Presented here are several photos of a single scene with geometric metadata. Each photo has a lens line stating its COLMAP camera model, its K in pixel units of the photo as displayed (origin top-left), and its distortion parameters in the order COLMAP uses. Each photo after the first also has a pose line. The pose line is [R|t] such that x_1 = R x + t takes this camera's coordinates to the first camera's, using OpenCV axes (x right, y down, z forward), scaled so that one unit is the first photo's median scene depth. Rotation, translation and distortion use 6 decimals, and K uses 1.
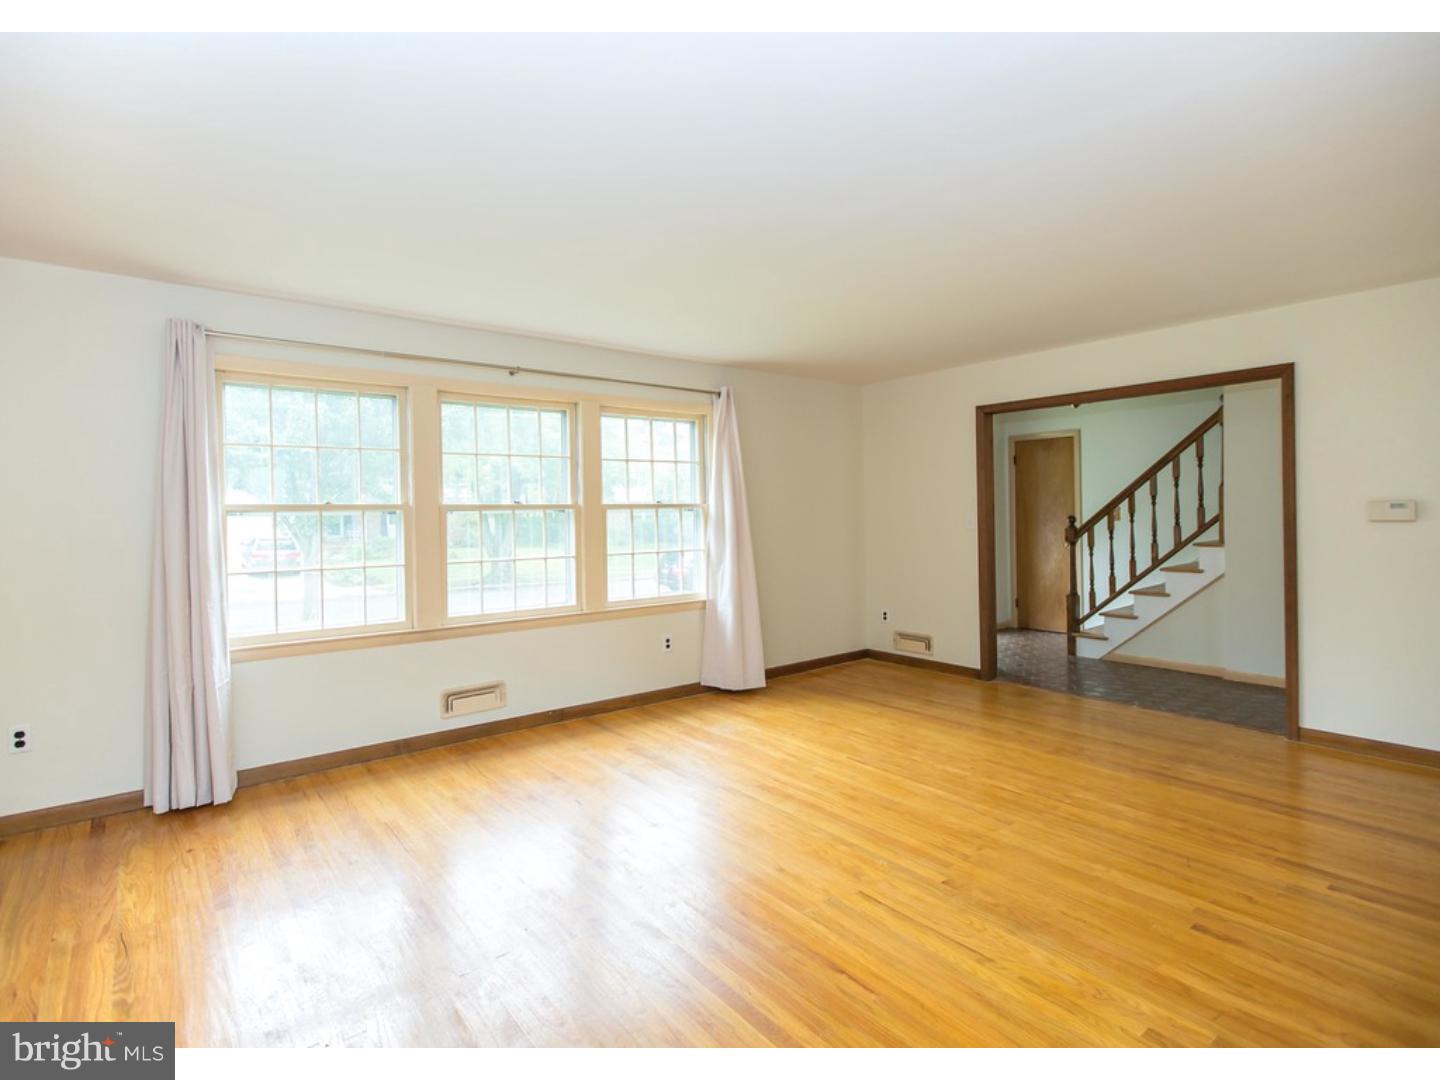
lens RADIAL K [[700.6, 0, 704.9], [0, 700.6, 528.8], [0, 0, 1]] dist [0.001548, -0.000326]
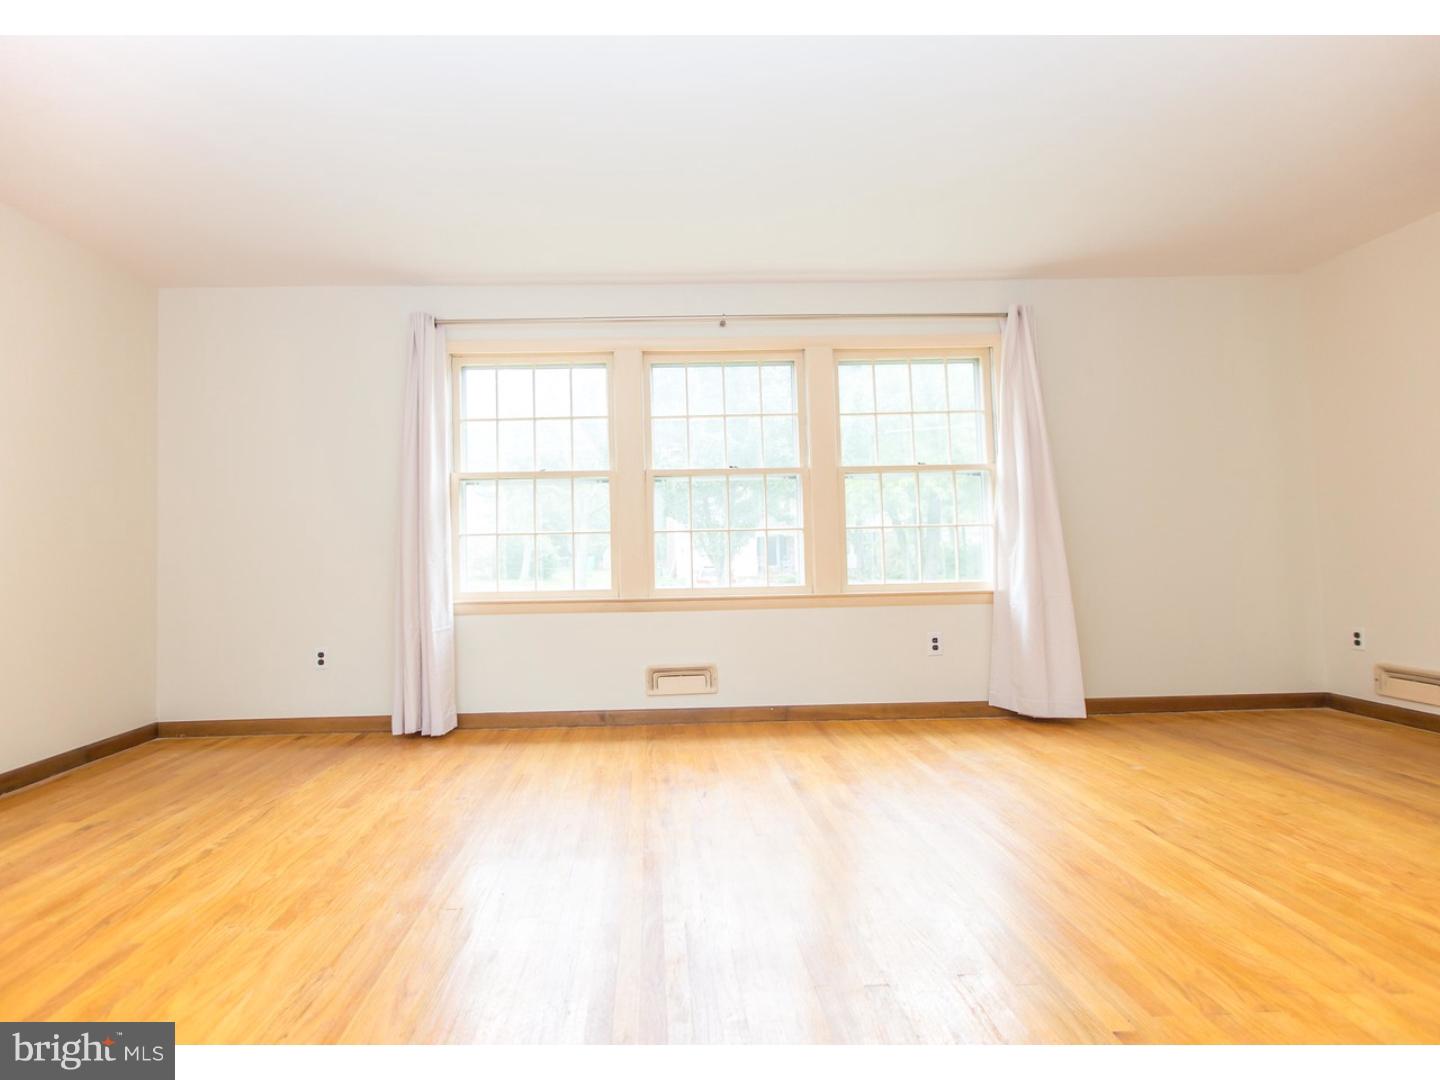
lens RADIAL K [[743.5, 0, 678.1], [0, 743.5, 532.7], [0, 0, 1]] dist [0.001109, 0.000411]
pose [[0.810410, -0.021547, -0.585467, 0.256695], [-0.000407, 0.999302, -0.037342, 0.091113], [0.585863, 0.030501, 0.809836, 0.209078]]
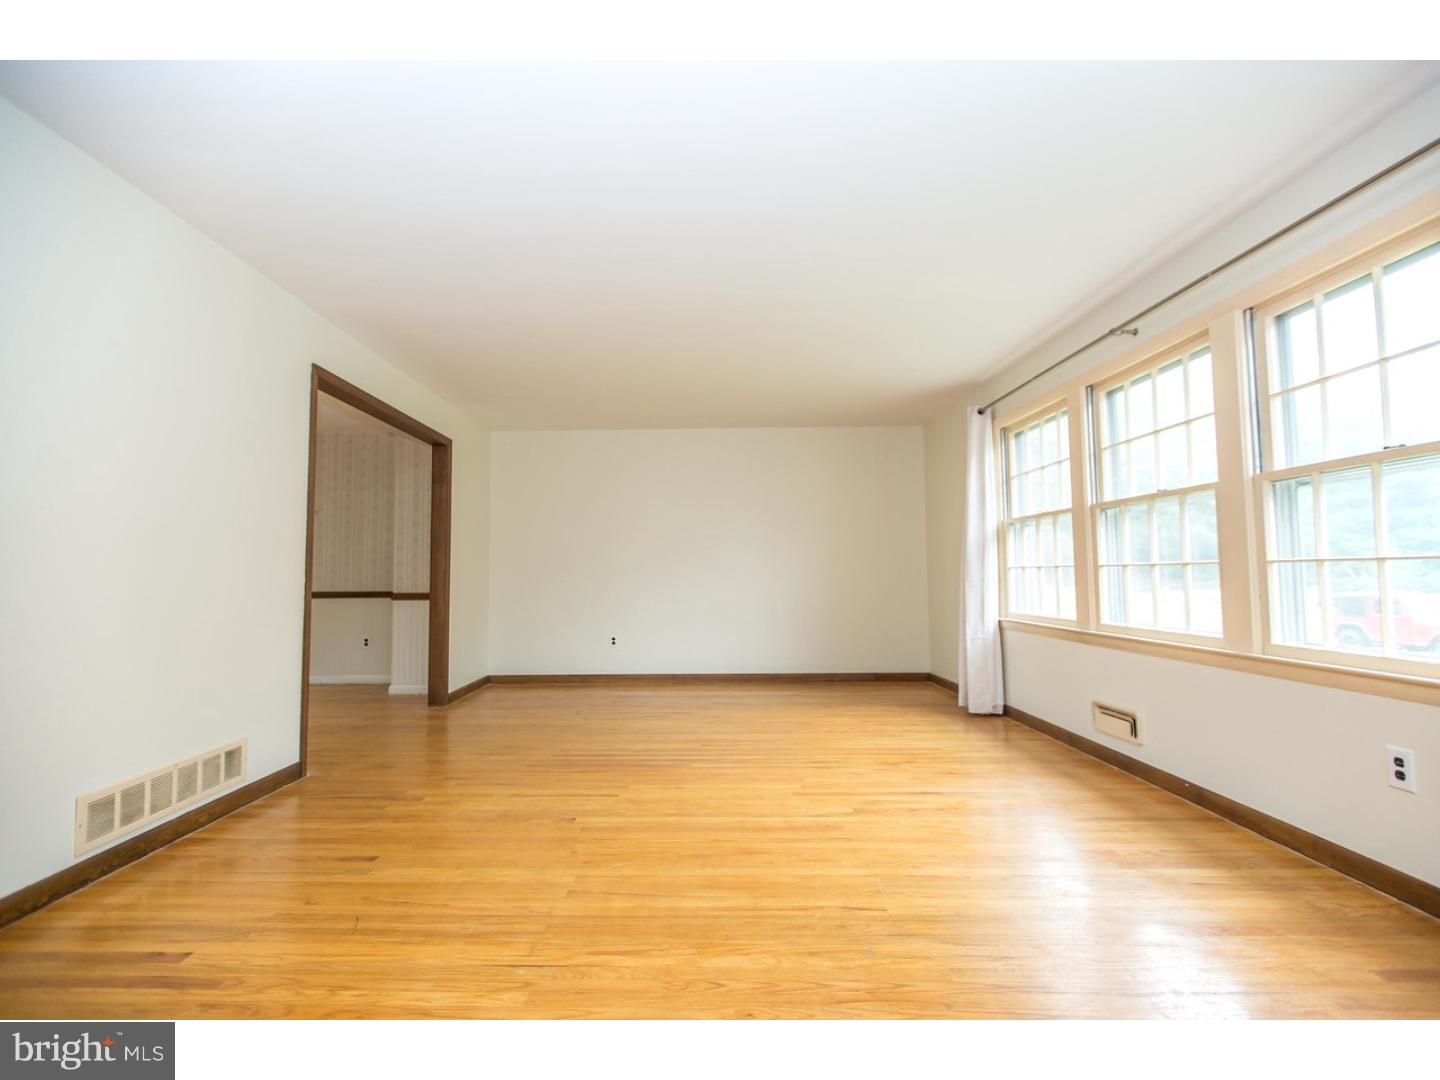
lens RADIAL K [[700.6, 0, 704.9], [0, 700.6, 528.8], [0, 0, 1]] dist [0.001548, -0.000326]
pose [[-0.619307, -0.035451, -0.784348, 0.717447], [-0.001809, 0.999042, -0.043726, 0.044469], [0.785147, -0.025661, -0.618778, 1.199069]]
